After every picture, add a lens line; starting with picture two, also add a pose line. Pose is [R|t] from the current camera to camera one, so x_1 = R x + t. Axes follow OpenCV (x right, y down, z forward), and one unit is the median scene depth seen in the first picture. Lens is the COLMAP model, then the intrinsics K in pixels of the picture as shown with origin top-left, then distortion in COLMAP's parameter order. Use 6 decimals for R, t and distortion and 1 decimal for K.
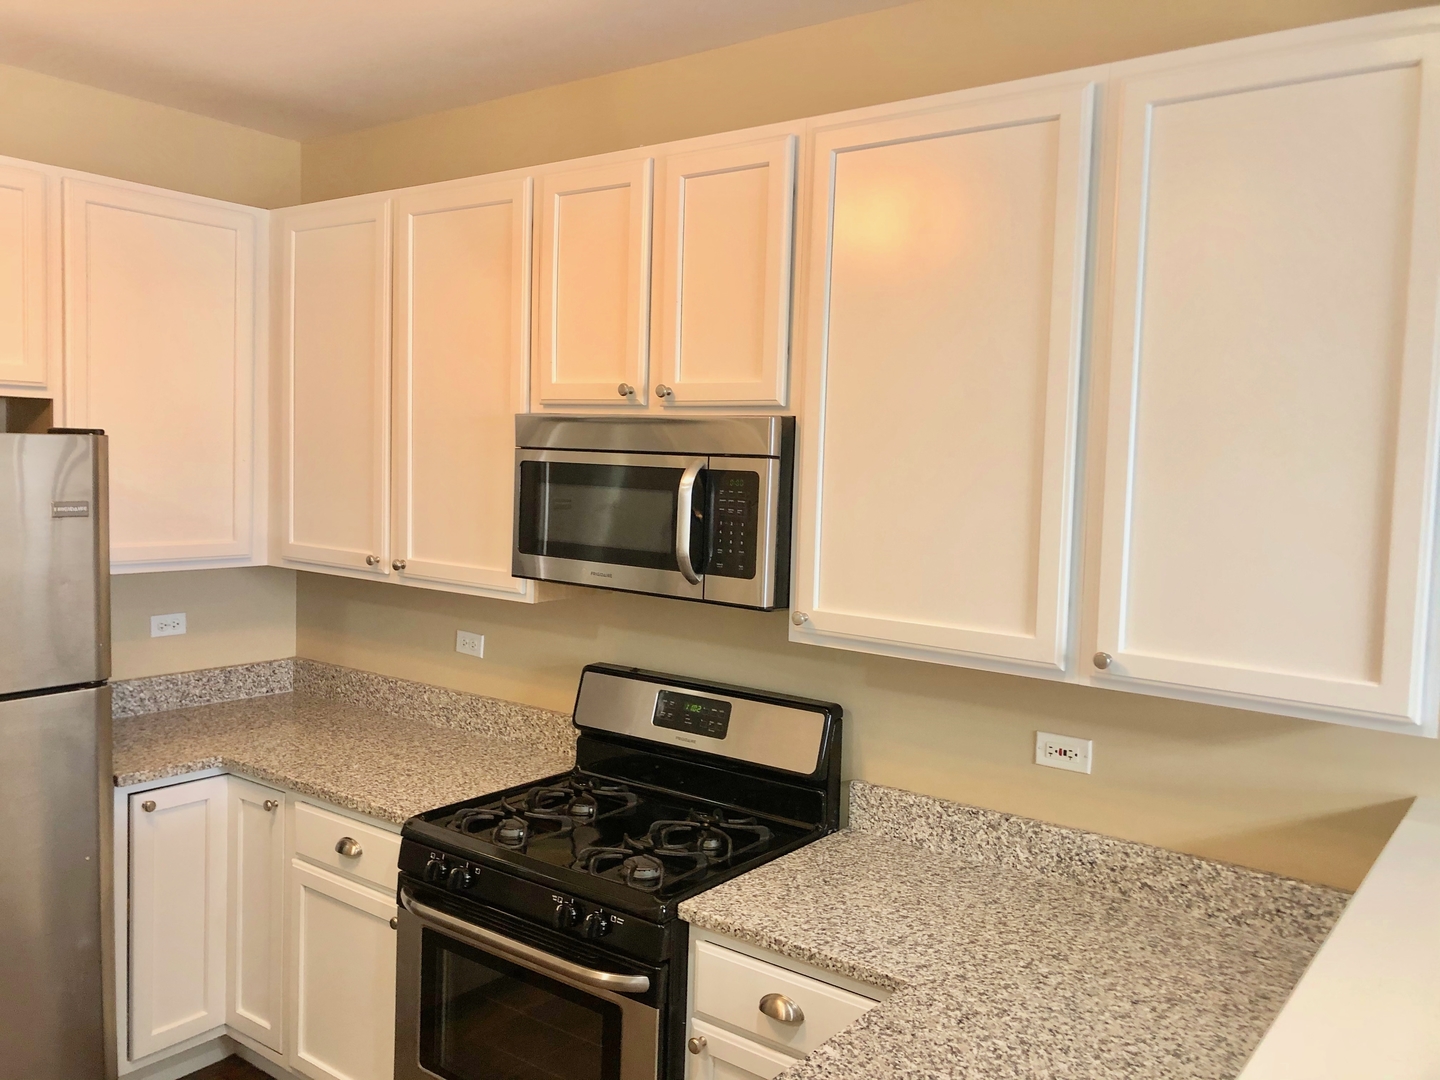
lens RADIAL K [[1180.9, 0, 701.3], [0, 1180.9, 522.6], [0, 0, 1]] dist [0.054532, -0.083043]
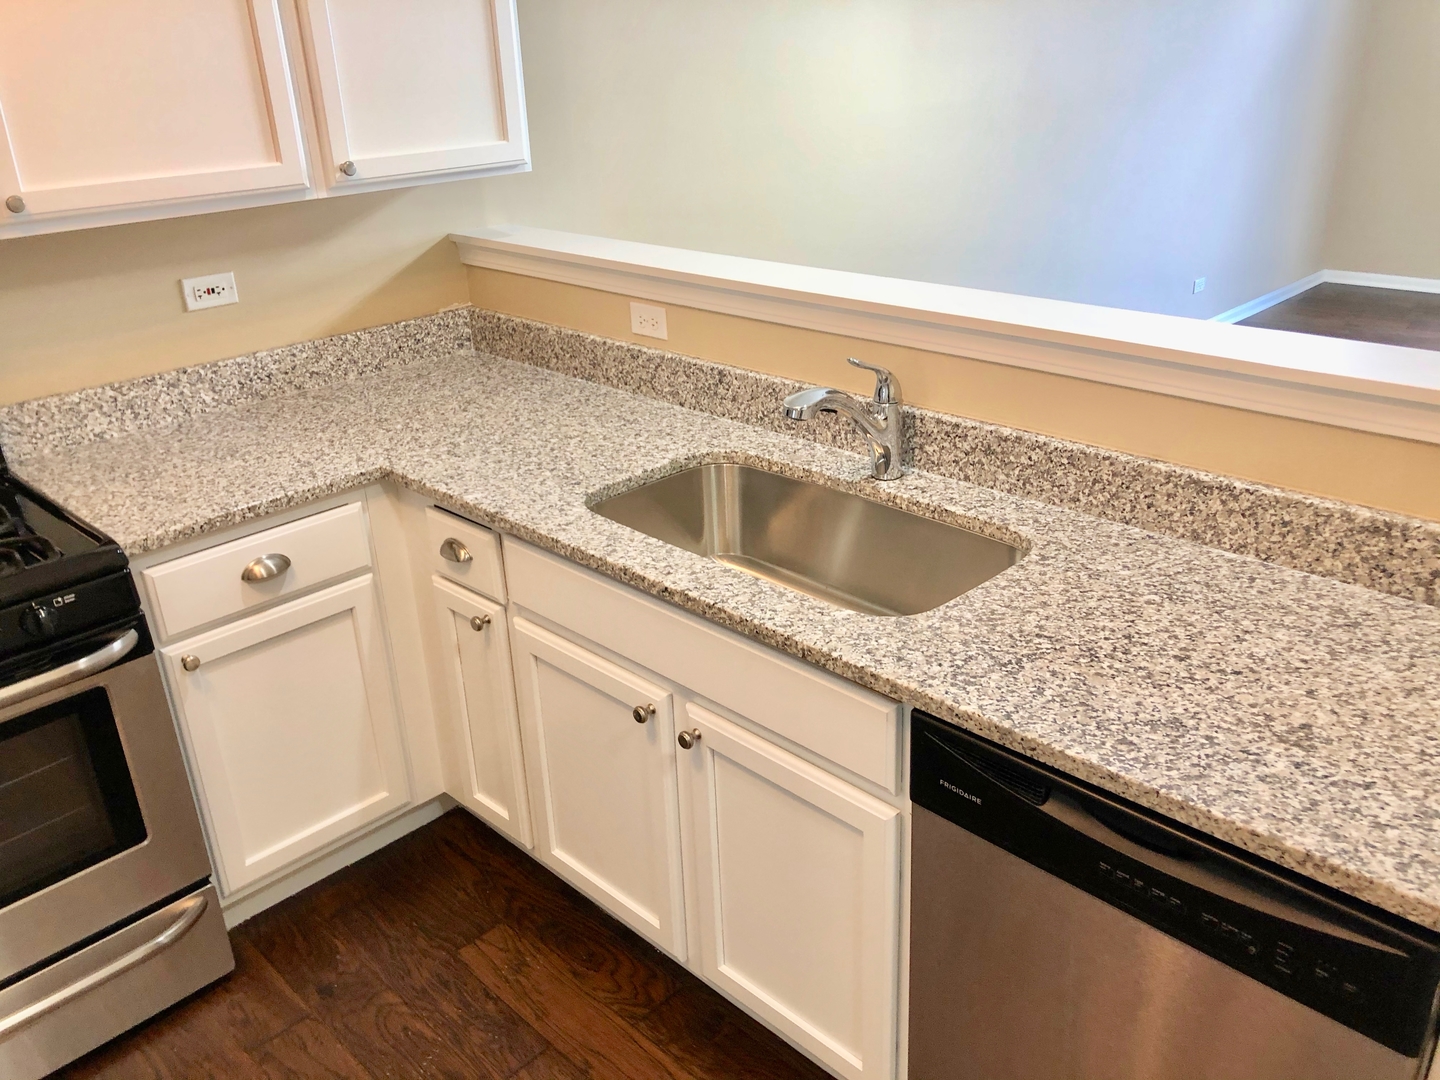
lens RADIAL K [[1180.9, 0, 725.5], [0, 1180.9, 538.6], [0, 0, 1]] dist [0.054532, -0.083043]
pose [[0.102776, -0.421342, 0.901059, -0.684375], [0.099020, 0.905690, 0.412213, -0.001333], [-0.989764, 0.046857, 0.134805, 0.389129]]
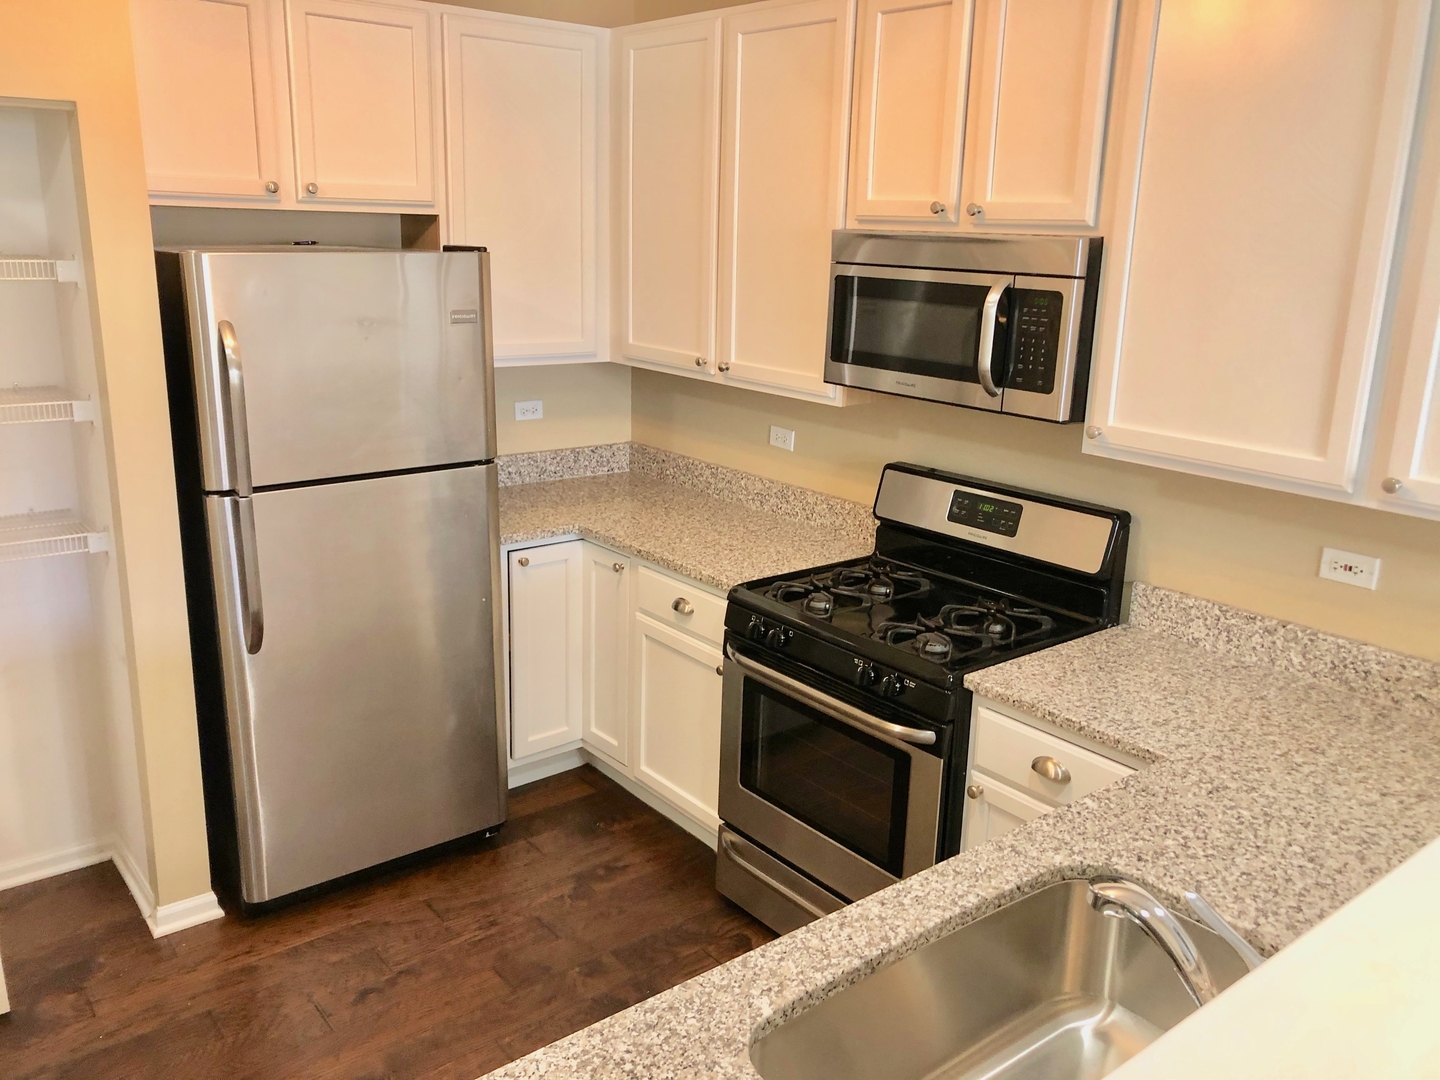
lens RADIAL K [[1180.9, 0, 715.4], [0, 1180.9, 523.4], [0, 0, 1]] dist [0.054532, -0.083043]
pose [[0.972344, 0.055426, -0.226882, -0.000874], [-0.012868, 0.982670, 0.184914, -0.030522], [0.233199, -0.176881, 0.956207, -0.118611]]
